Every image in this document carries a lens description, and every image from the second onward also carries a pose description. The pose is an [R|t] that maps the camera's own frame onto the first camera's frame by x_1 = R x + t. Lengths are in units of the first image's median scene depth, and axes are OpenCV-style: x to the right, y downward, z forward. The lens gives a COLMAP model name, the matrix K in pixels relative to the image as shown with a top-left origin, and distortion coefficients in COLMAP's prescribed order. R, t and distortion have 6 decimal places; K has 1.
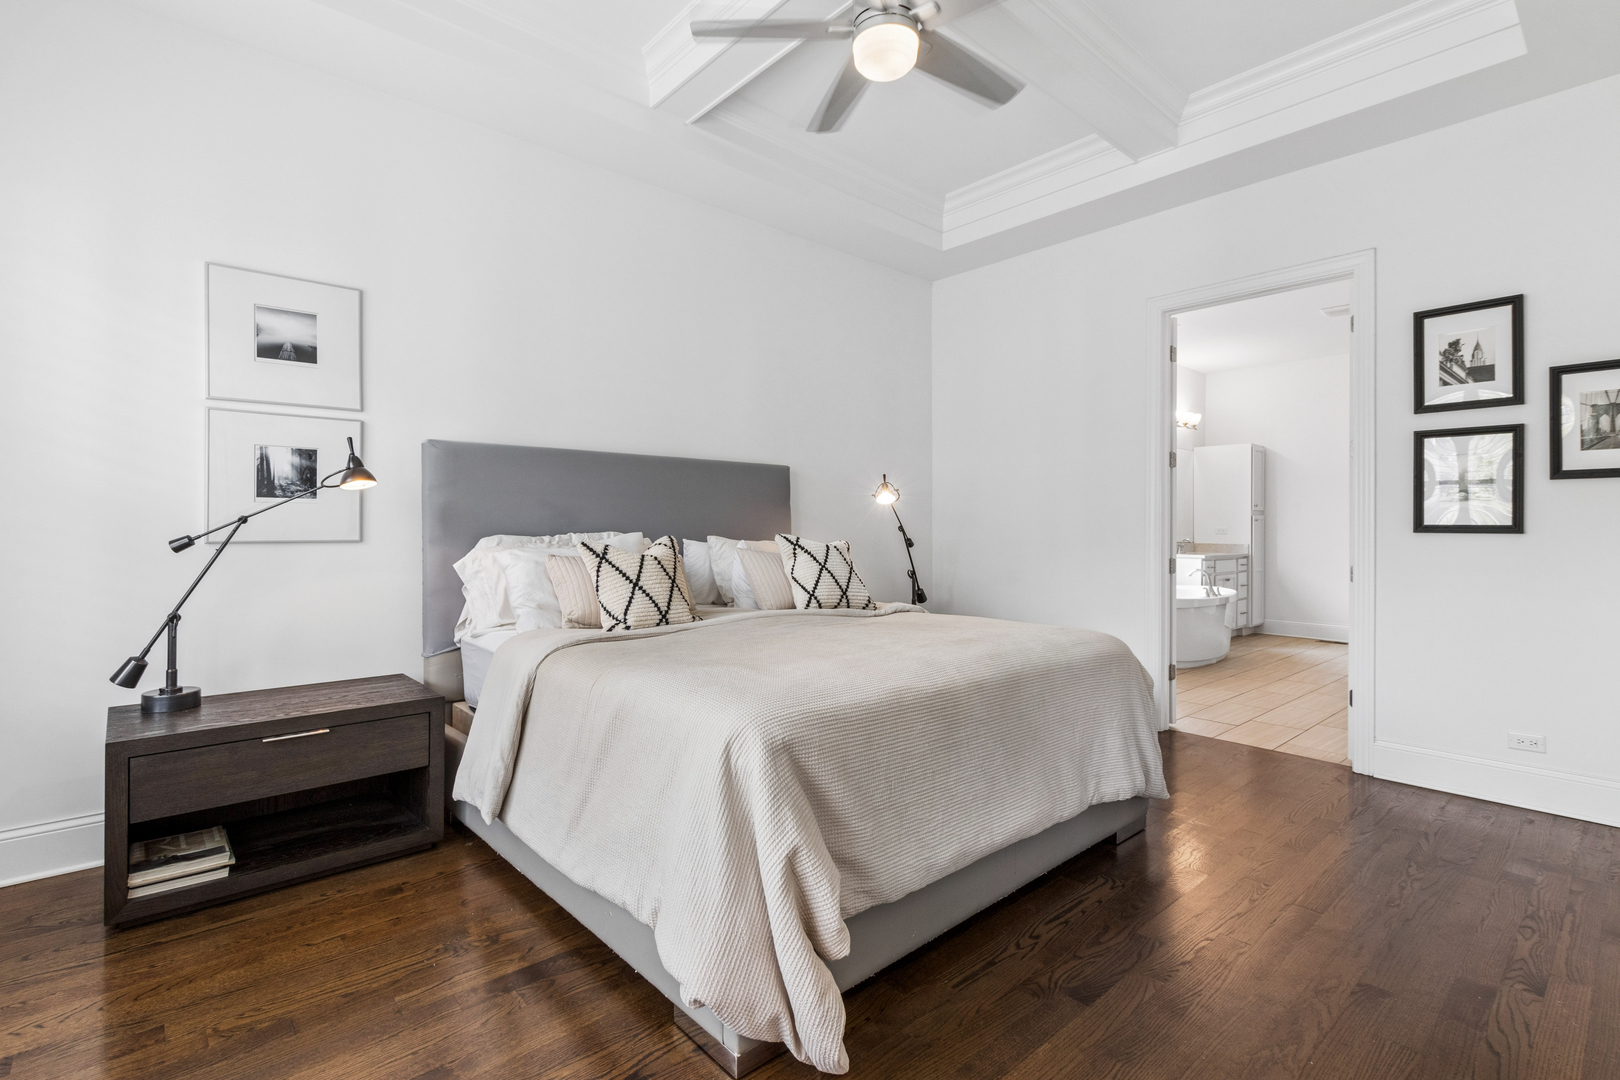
lens RADIAL K [[748.1, 0, 784.8], [0, 748.1, 520.3], [0, 0, 1]] dist [0.002198, -0.003026]
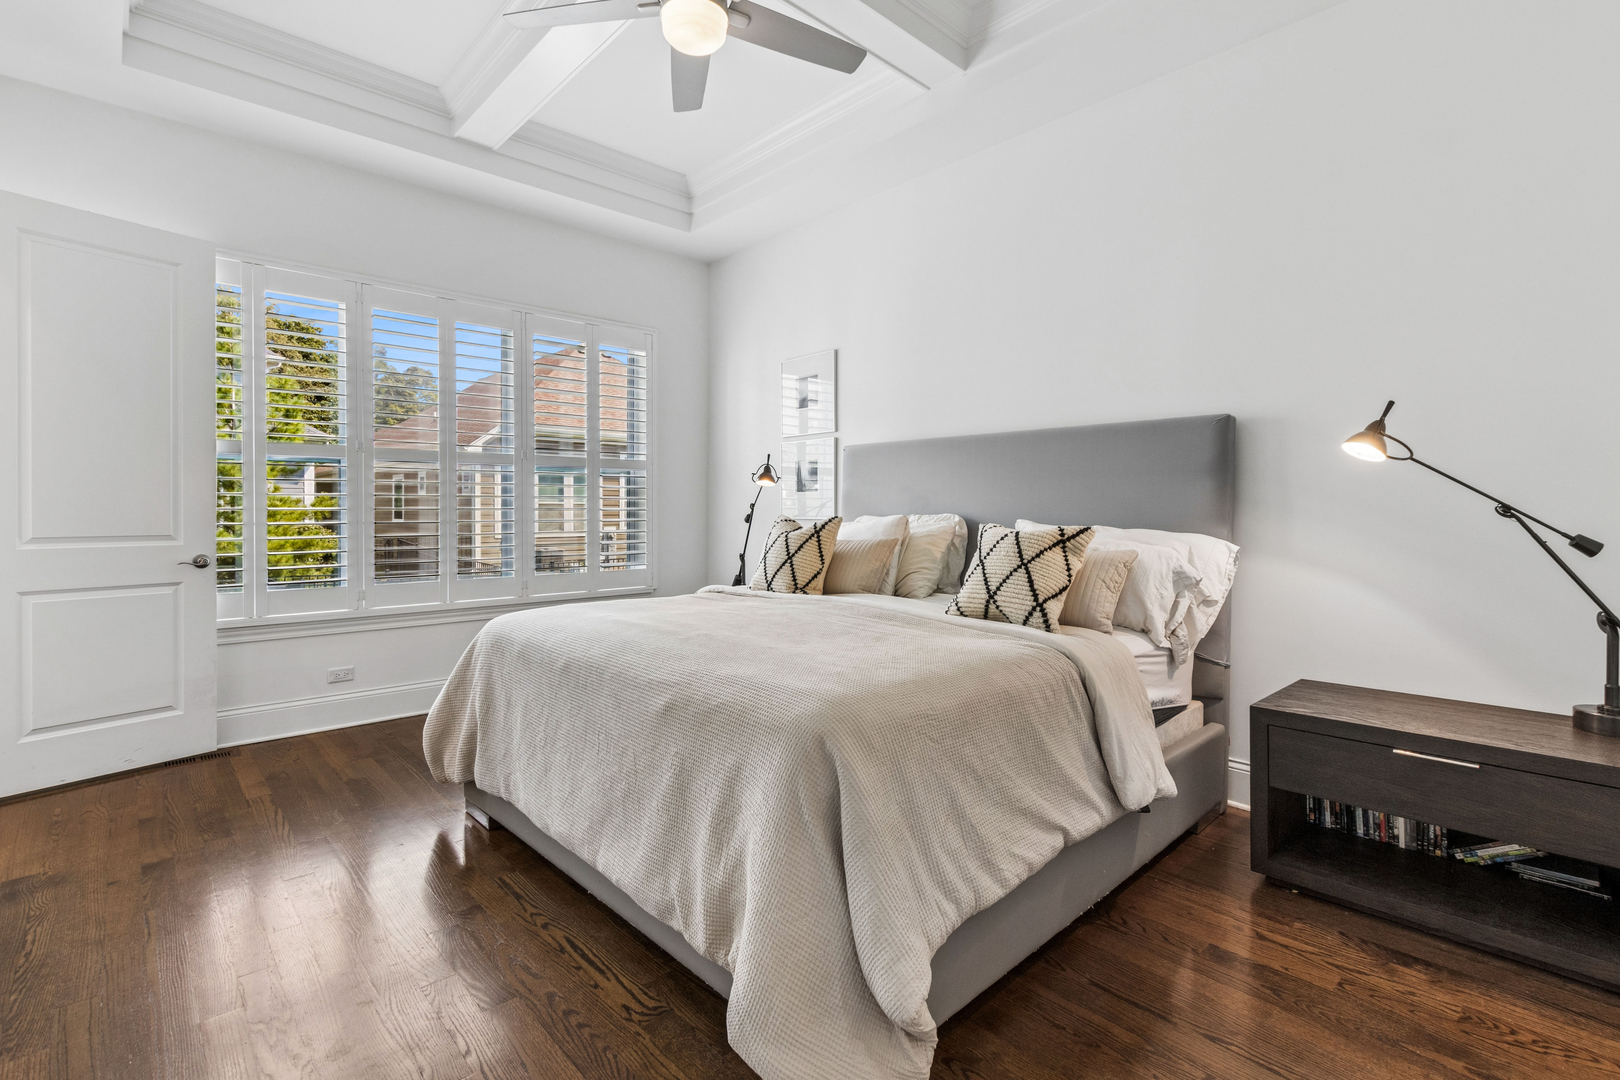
lens RADIAL K [[748.1, 0, 808.5], [0, 748.1, 527.6], [0, 0, 1]] dist [0.002198, -0.003026]
pose [[0.043559, 0.015834, -0.998925, 1.155190], [-0.001978, 0.999874, 0.015763, 0.025521], [0.999049, 0.001289, 0.043585, 1.149044]]
